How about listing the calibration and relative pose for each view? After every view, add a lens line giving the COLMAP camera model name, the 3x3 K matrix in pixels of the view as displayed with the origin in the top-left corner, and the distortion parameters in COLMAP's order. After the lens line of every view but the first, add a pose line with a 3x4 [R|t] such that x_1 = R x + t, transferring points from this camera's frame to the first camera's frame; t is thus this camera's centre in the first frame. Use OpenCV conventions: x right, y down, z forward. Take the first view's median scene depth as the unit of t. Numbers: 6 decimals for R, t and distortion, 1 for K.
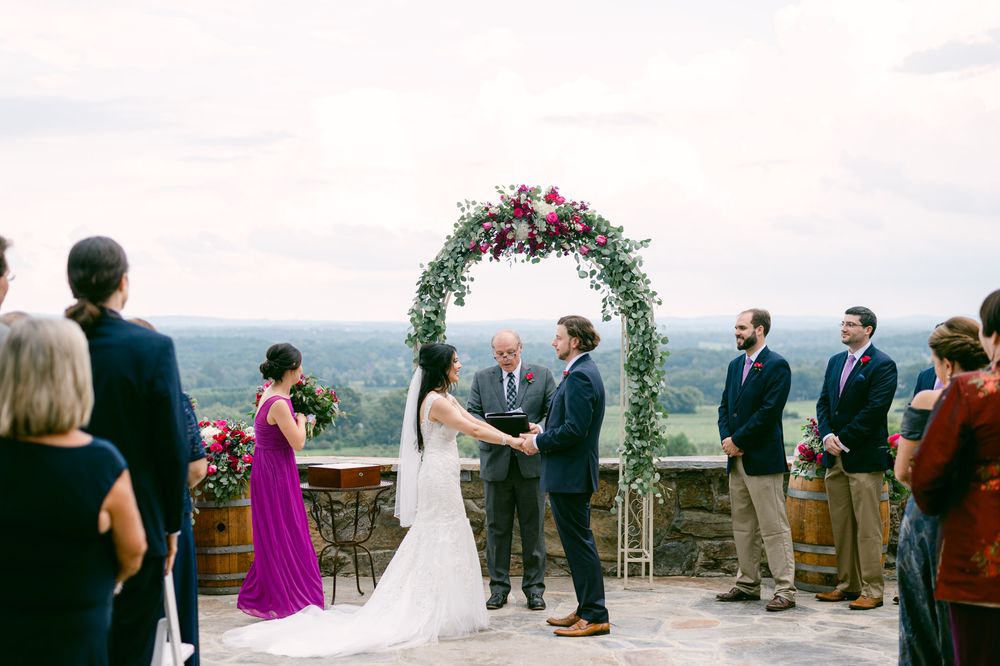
lens RADIAL K [[1431.1, 0, 500.0], [0, 1431.1, 333.0], [0, 0, 1]] dist [0.007208, 0.006963]
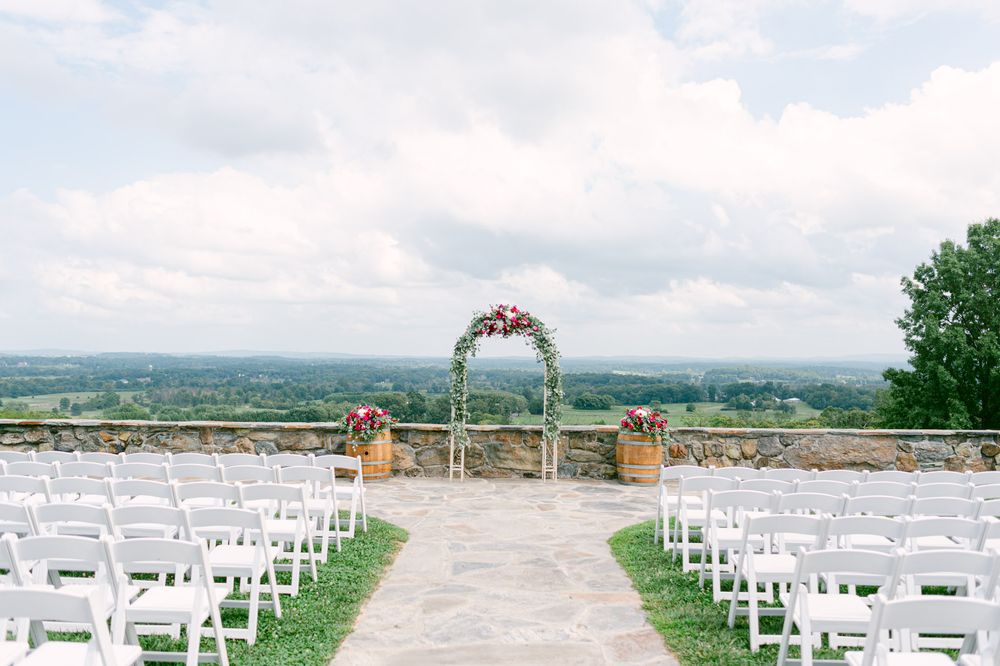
lens RADIAL K [[811.5, 0, 500.0], [0, 811.5, 333.0], [0, 0, 1]] dist [-0.000709, -0.000038]
pose [[0.999921, 0.011212, -0.005712, 0.021957], [-0.011418, 0.999238, -0.037329, -0.009309], [0.005290, 0.037392, 0.999287, -0.287942]]
